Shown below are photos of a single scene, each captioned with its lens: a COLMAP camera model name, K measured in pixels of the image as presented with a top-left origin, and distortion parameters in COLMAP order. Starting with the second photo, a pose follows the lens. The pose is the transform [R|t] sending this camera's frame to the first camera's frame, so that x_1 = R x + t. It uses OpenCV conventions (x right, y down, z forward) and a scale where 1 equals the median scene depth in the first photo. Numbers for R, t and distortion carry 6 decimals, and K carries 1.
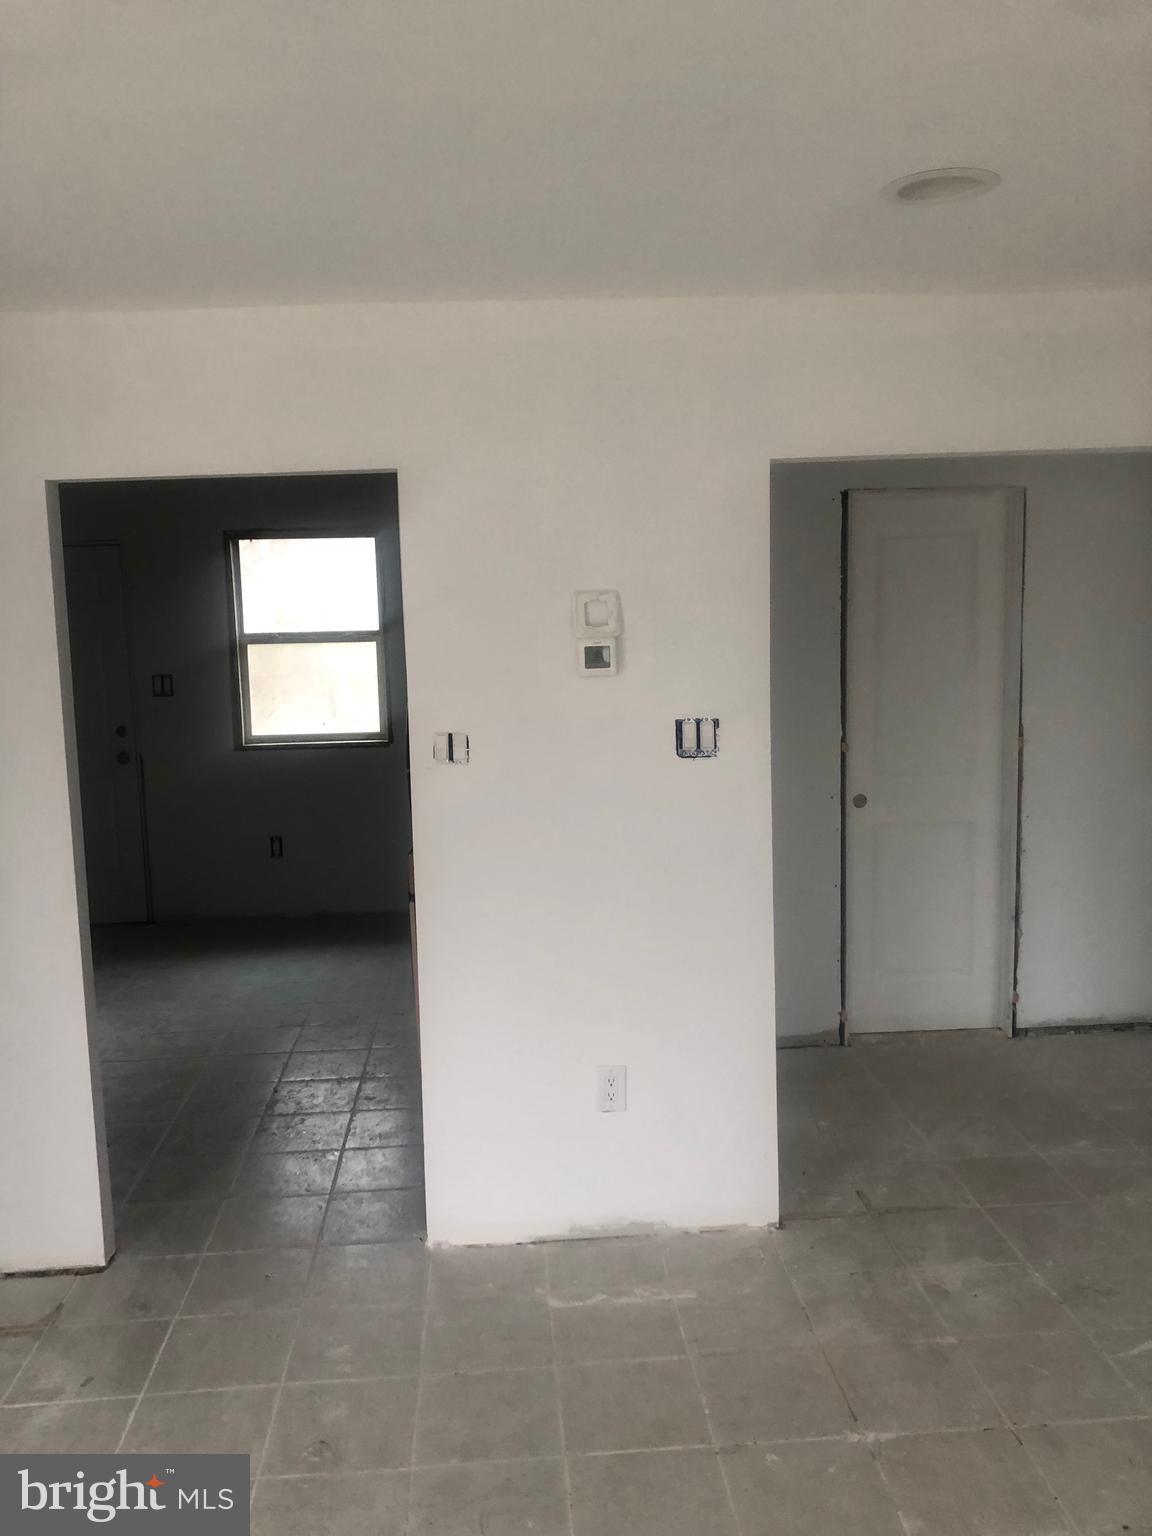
lens RADIAL K [[1232.3, 0, 571.8], [0, 1232.3, 754.5], [0, 0, 1]] dist [0.025796, -0.016827]
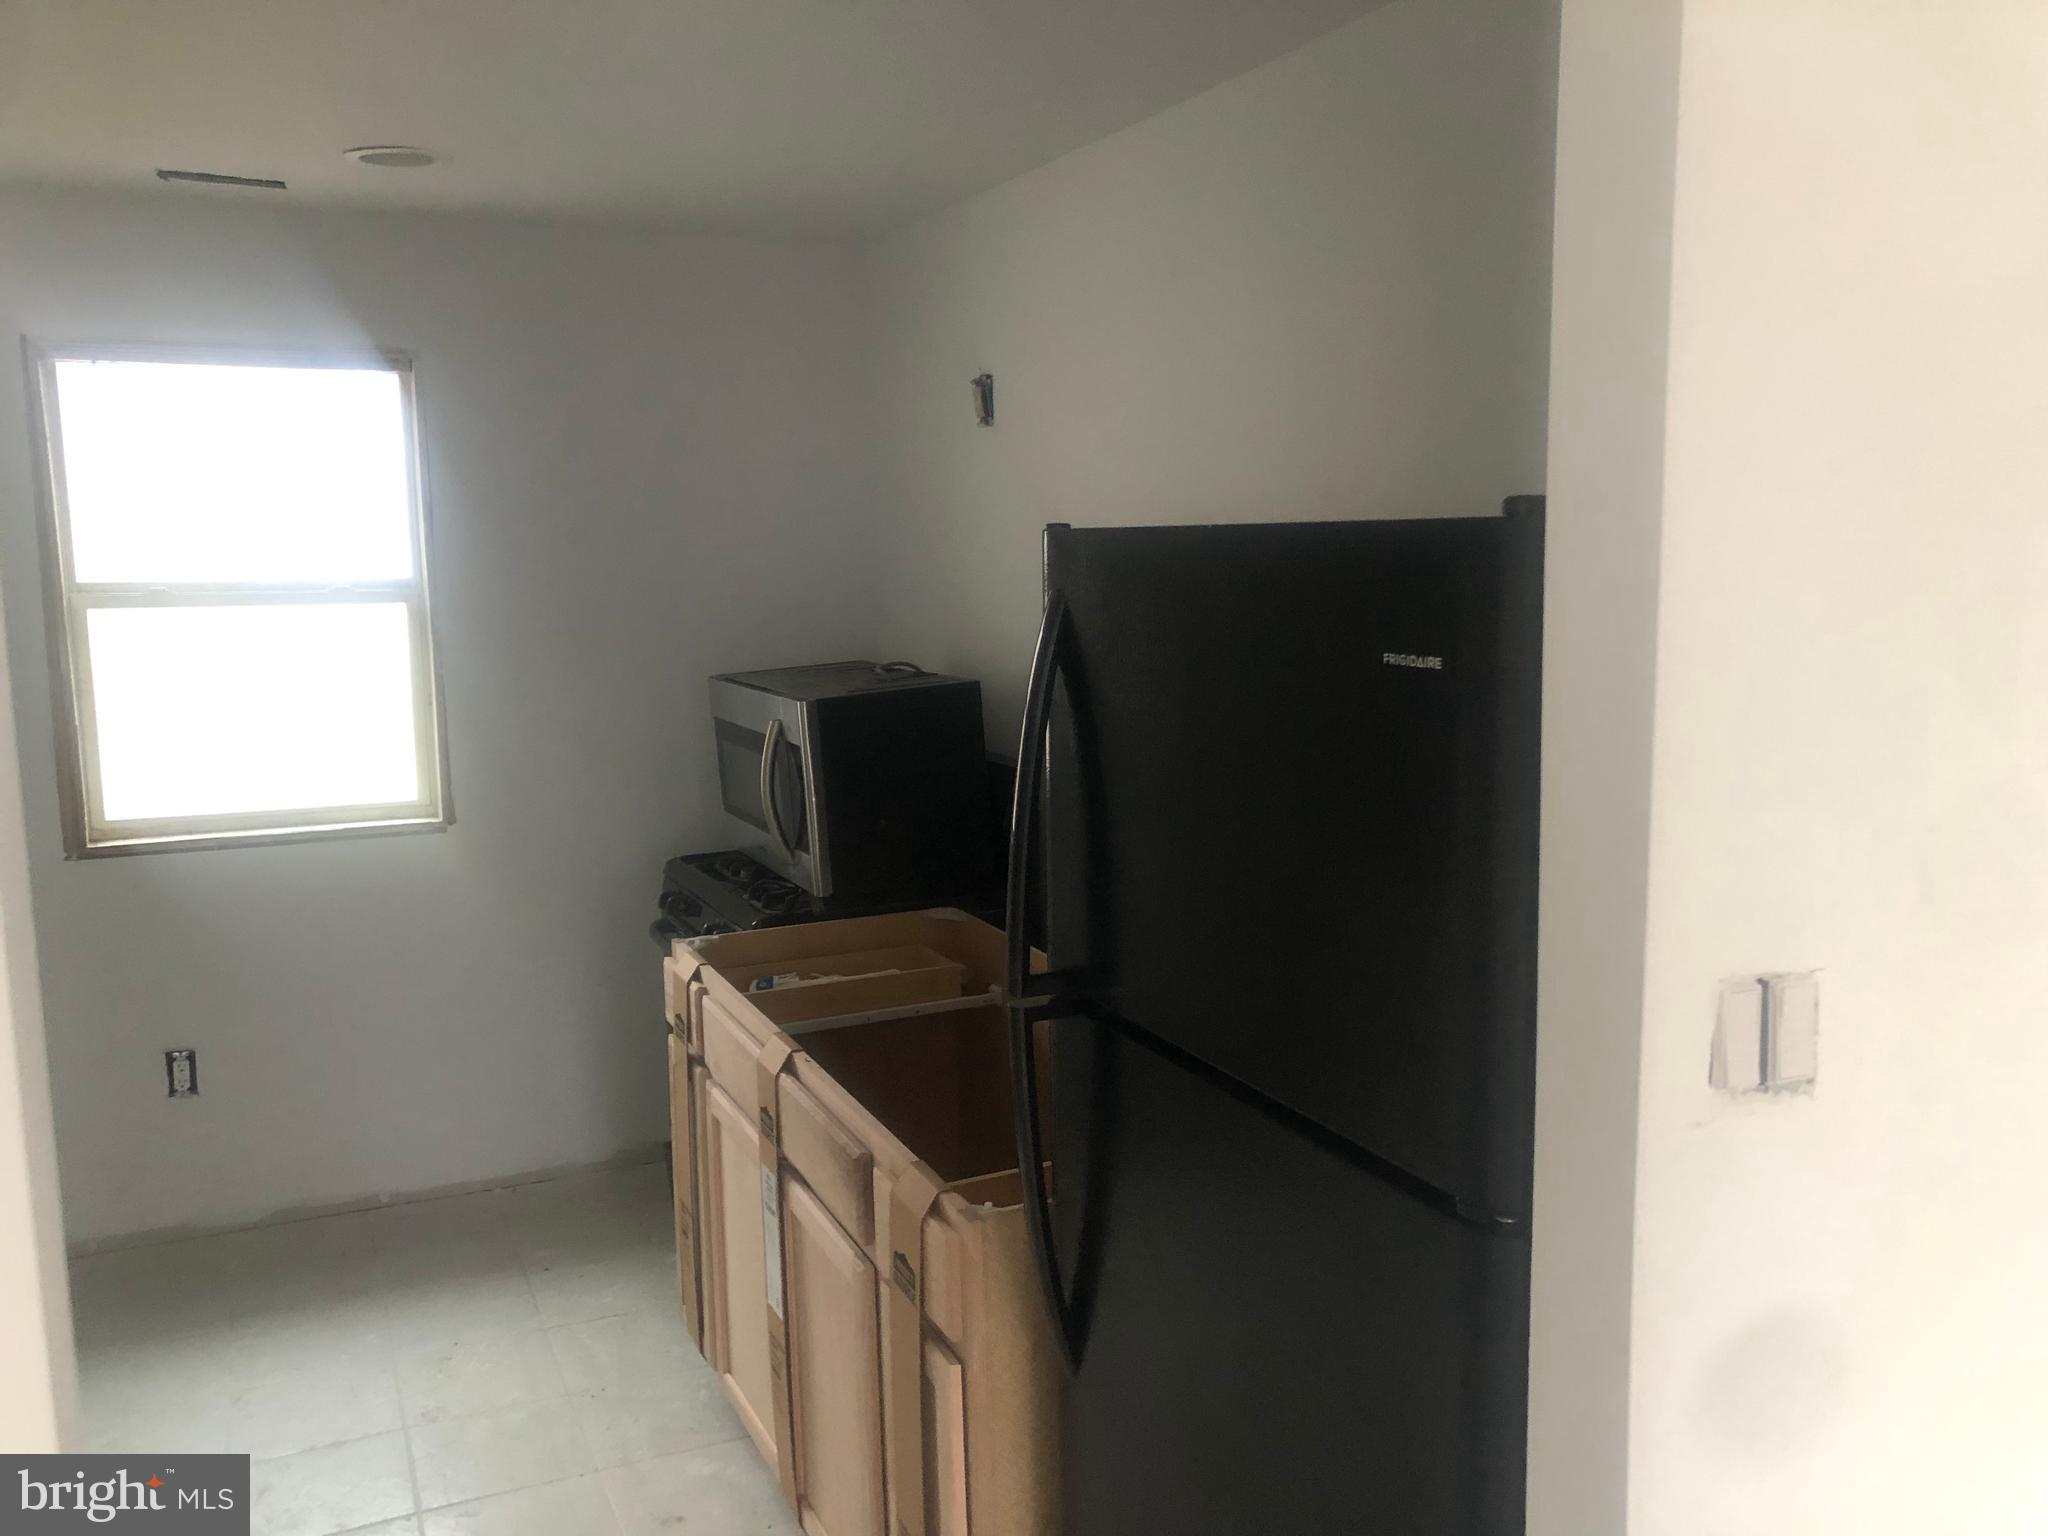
lens RADIAL K [[1643.1, 0, 1027.2], [0, 1643.1, 769.7], [0, 0, 1]] dist [0.025796, -0.016827]
pose [[0.935117, -0.029291, 0.353126, -0.331367], [0.027378, 0.999571, 0.010412, -0.060981], [-0.353279, -0.000068, 0.935518, 0.708936]]
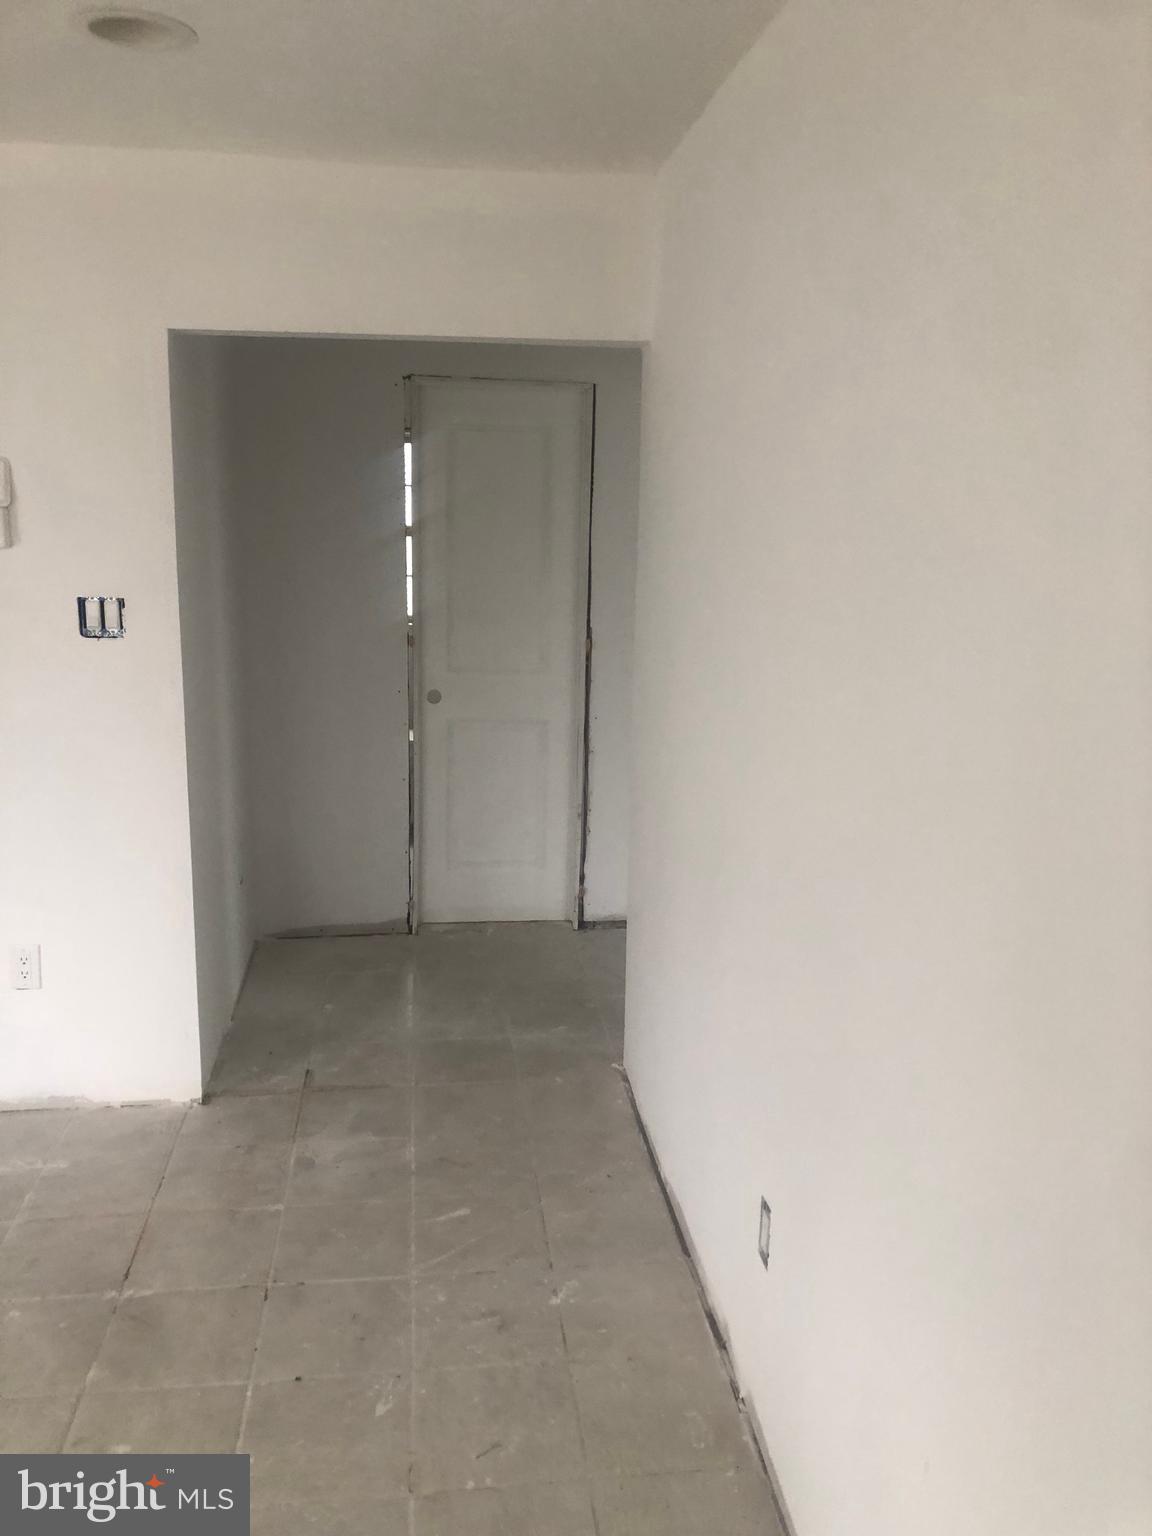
lens RADIAL K [[1232.3, 0, 586.6], [0, 1232.3, 772.2], [0, 0, 1]] dist [0.025796, -0.016827]
pose [[0.996639, 0.035435, 0.073856, 0.400158], [-0.042470, 0.994479, 0.095962, -0.001909], [-0.070048, -0.098776, 0.992641, -0.012221]]
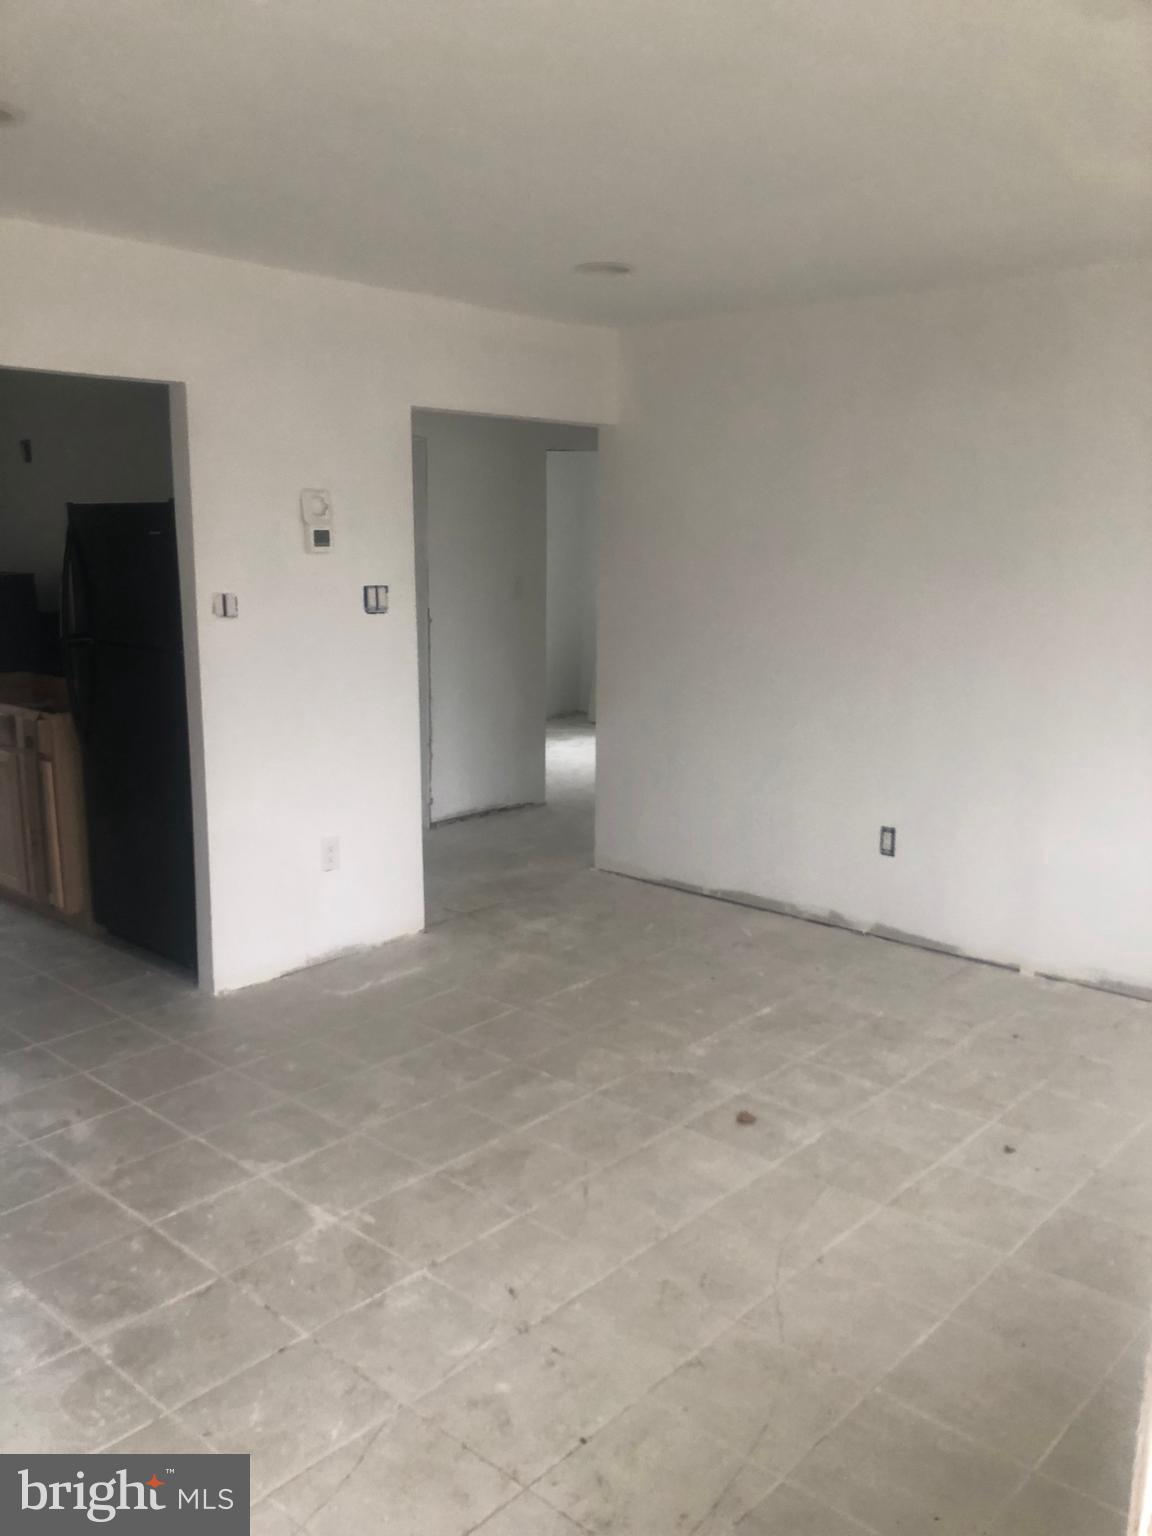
lens RADIAL K [[1232.3, 0, 579.4], [0, 1232.3, 770.0], [0, 0, 1]] dist [0.025796, -0.016827]
pose [[0.706912, -0.093909, 0.701040, -0.724490], [0.050916, 0.995332, 0.081988, 0.075835], [-0.705467, -0.022264, 0.708393, -0.178385]]
